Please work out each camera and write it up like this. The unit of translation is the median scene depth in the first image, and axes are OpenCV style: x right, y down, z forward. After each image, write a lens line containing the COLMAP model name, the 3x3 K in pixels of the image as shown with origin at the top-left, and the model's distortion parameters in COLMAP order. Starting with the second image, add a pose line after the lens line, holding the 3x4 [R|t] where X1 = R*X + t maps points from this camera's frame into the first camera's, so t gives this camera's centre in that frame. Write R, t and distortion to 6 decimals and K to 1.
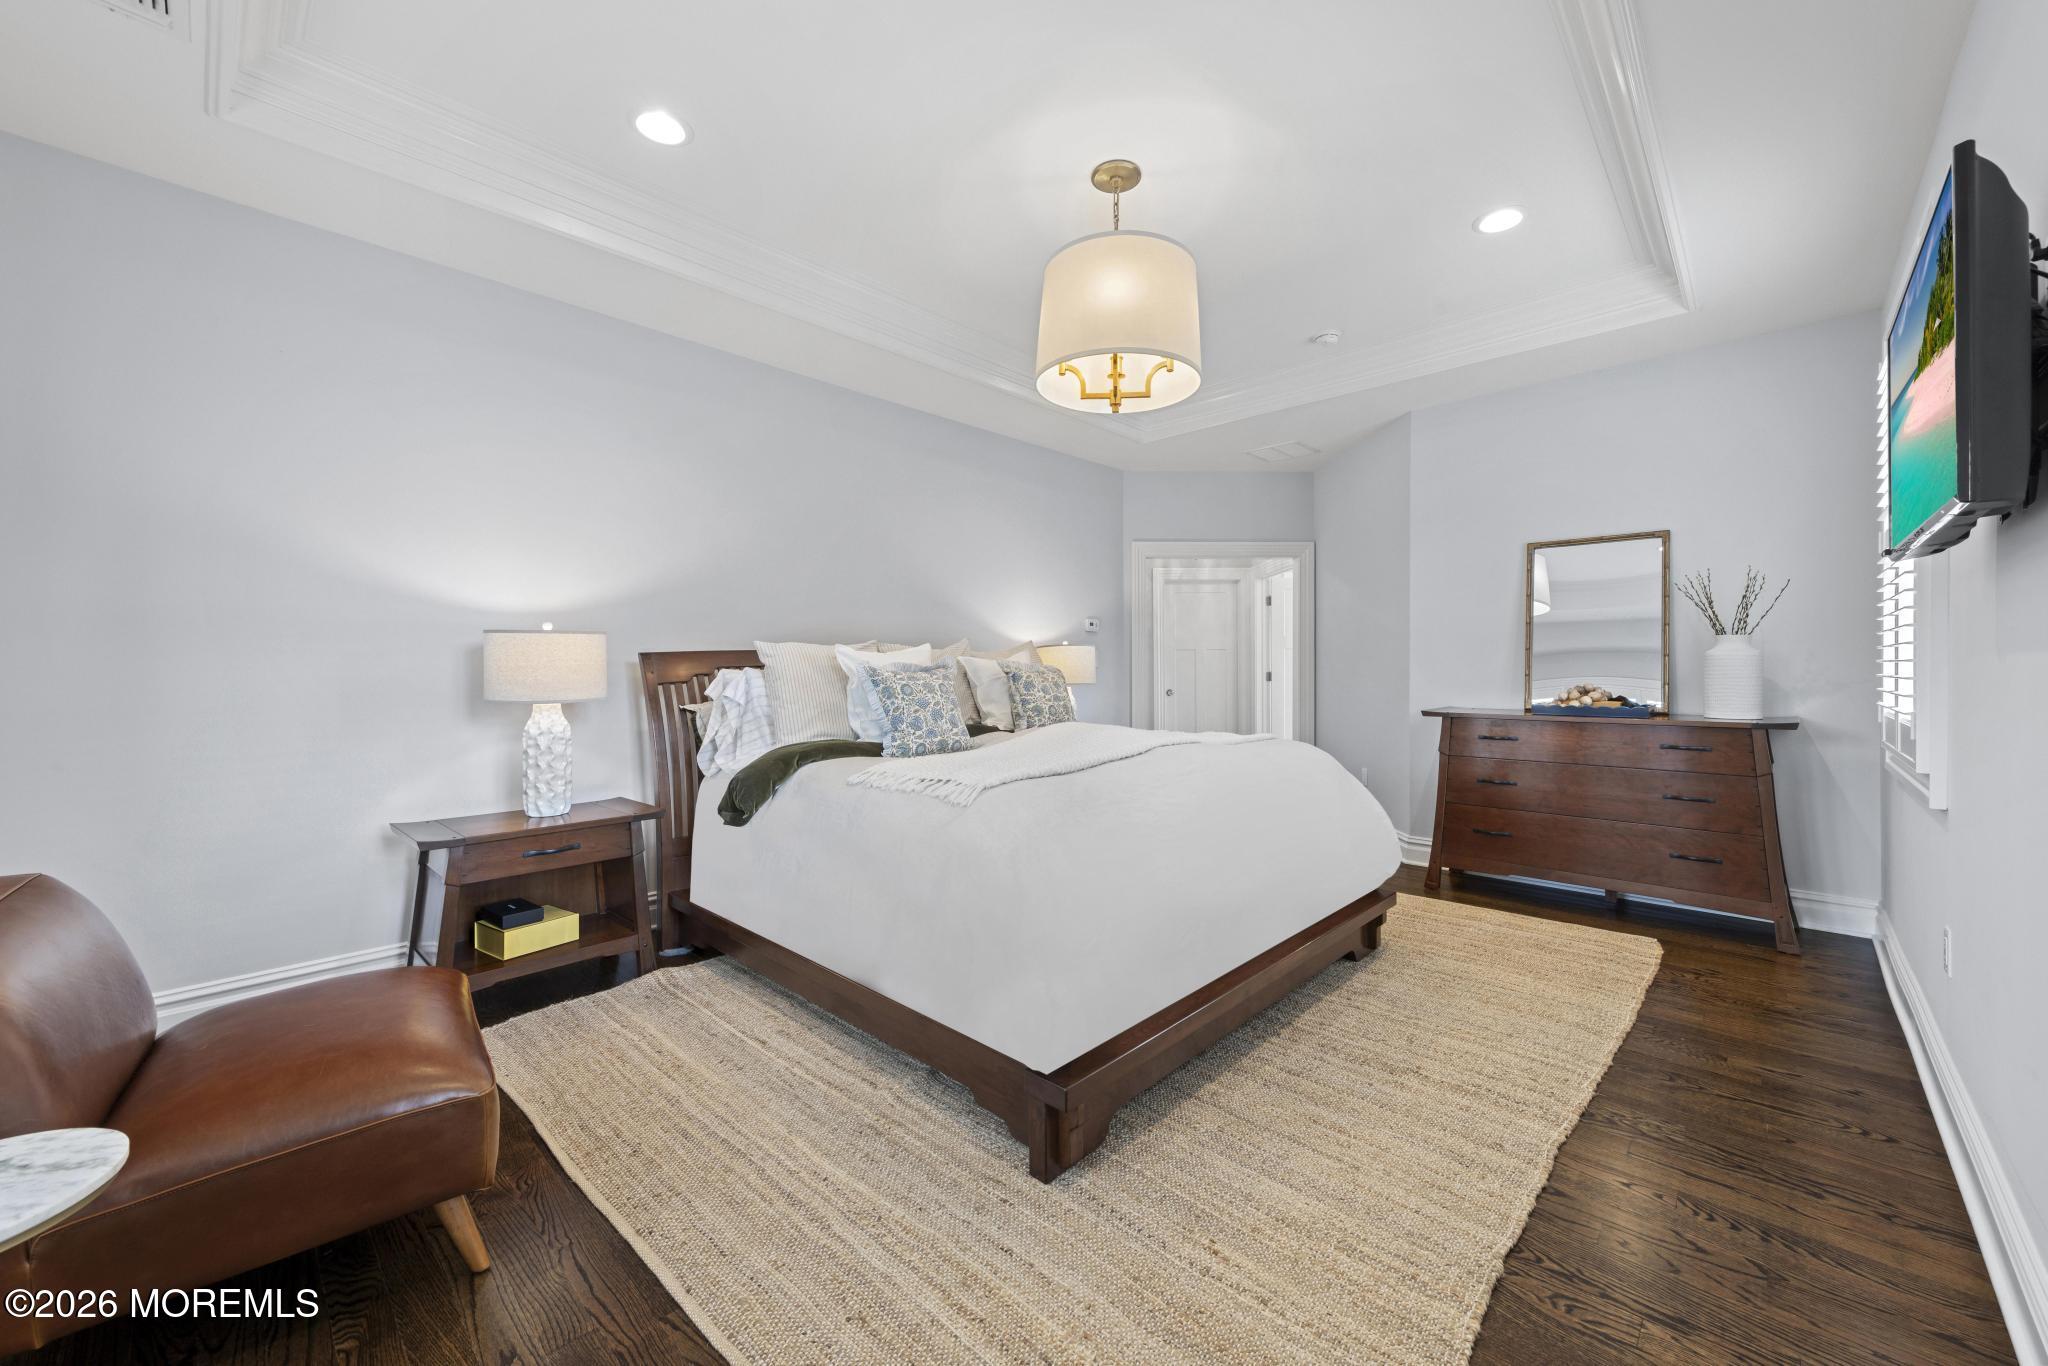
lens RADIAL K [[798.7, 0, 1024.8], [0, 798.7, 682.7], [0, 0, 1]] dist [0.002660, 0.000156]
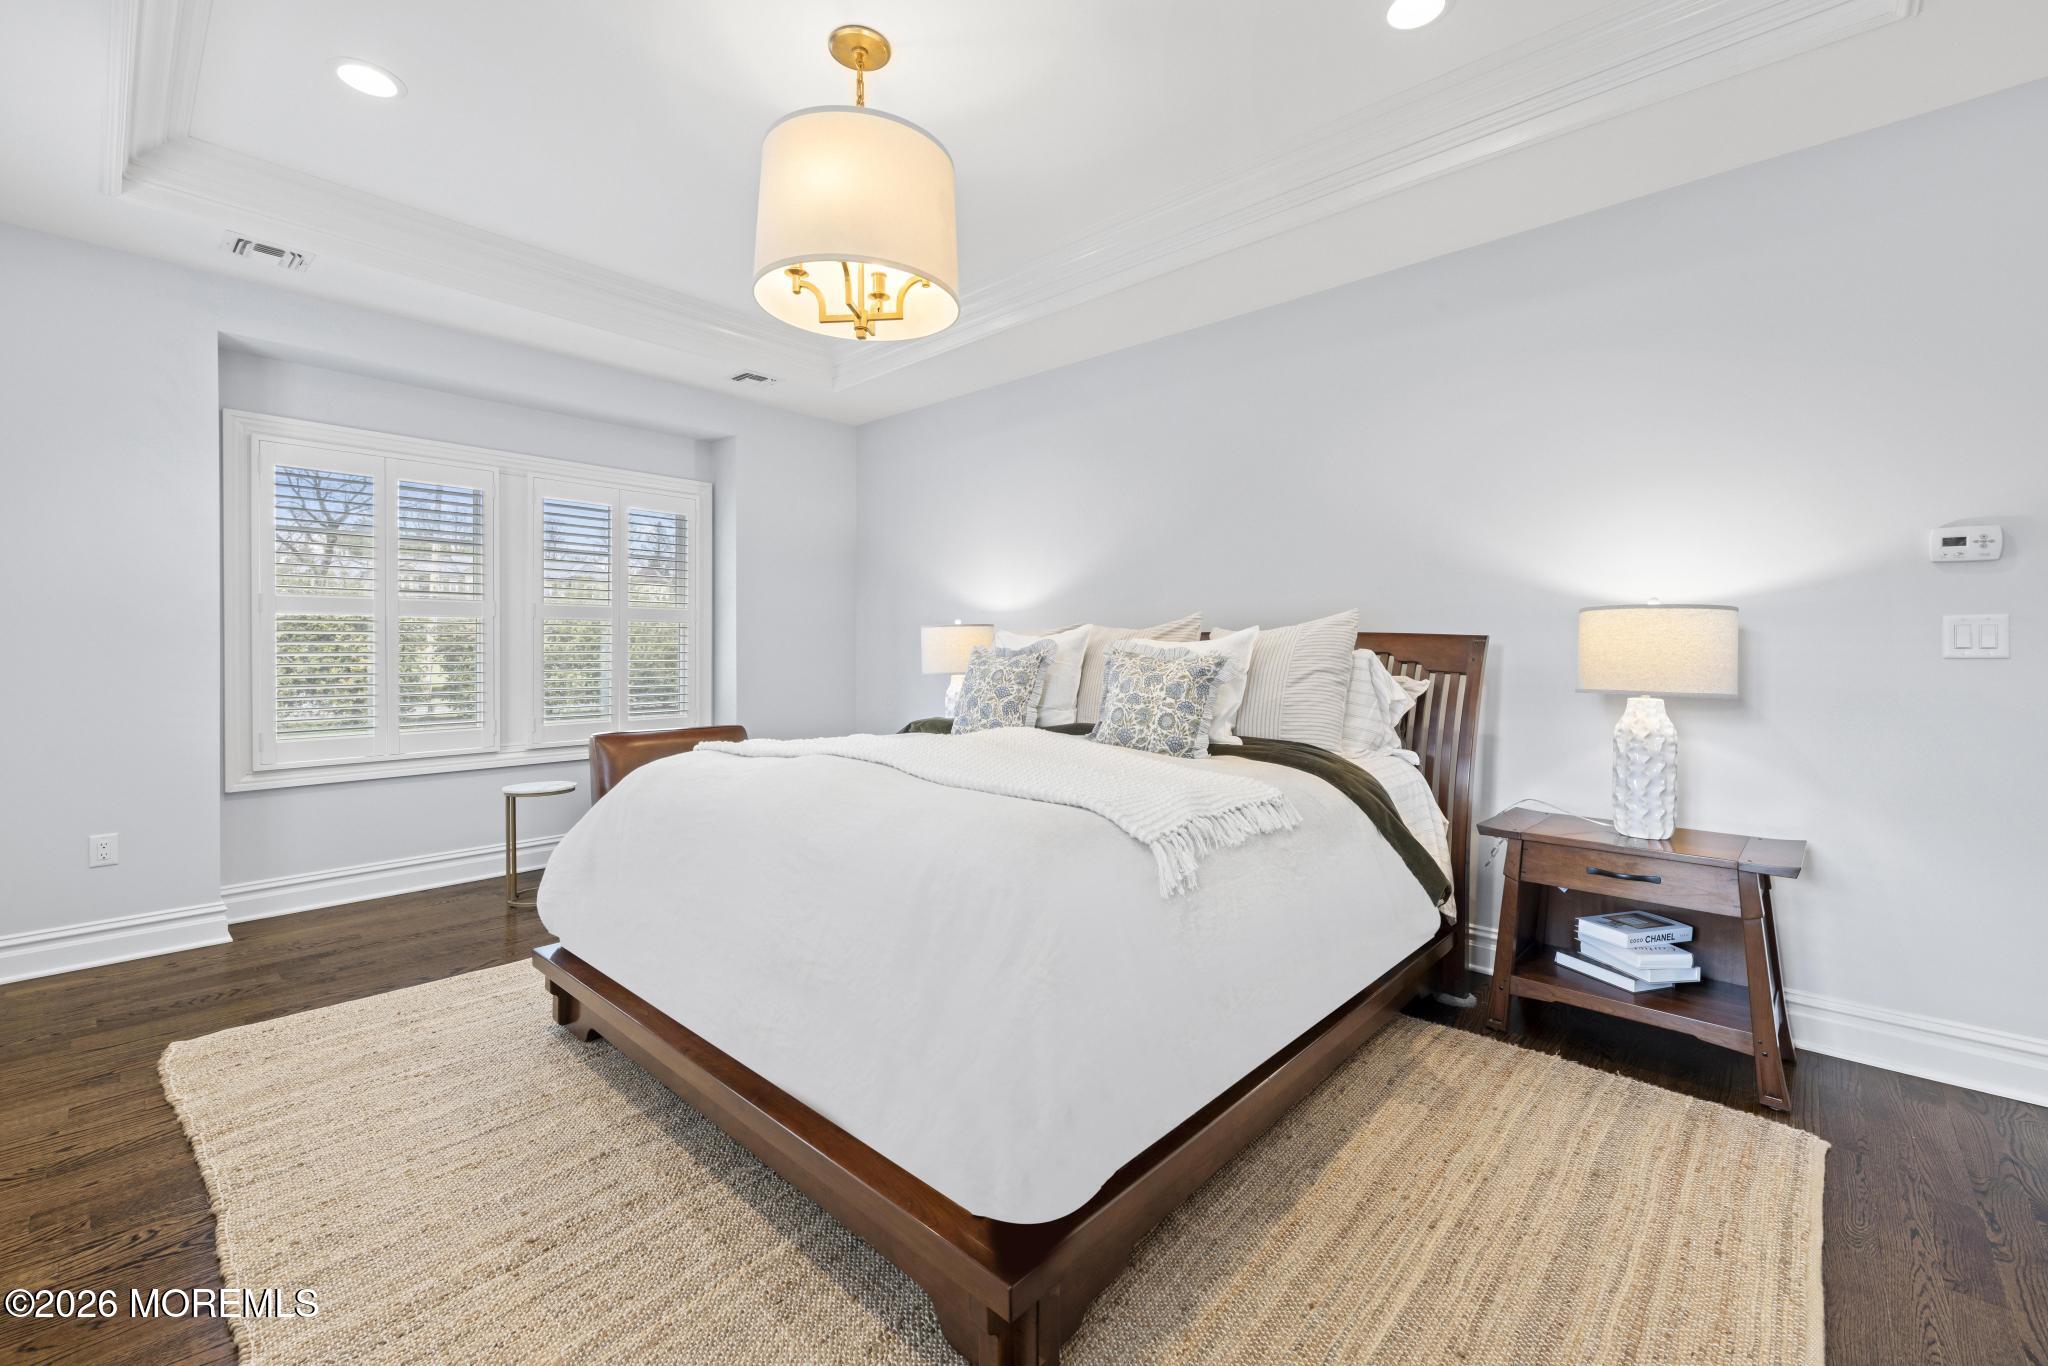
lens RADIAL K [[854.6, 0, 1025.9], [0, 854.6, 662.2], [0, 0, 1]] dist [0.004398, 0.001118]
pose [[0.006867, 0.017788, -0.999818, 1.000470], [-0.021739, 0.999608, 0.017635, -0.029915], [0.999740, 0.021614, 0.007251, 1.182914]]
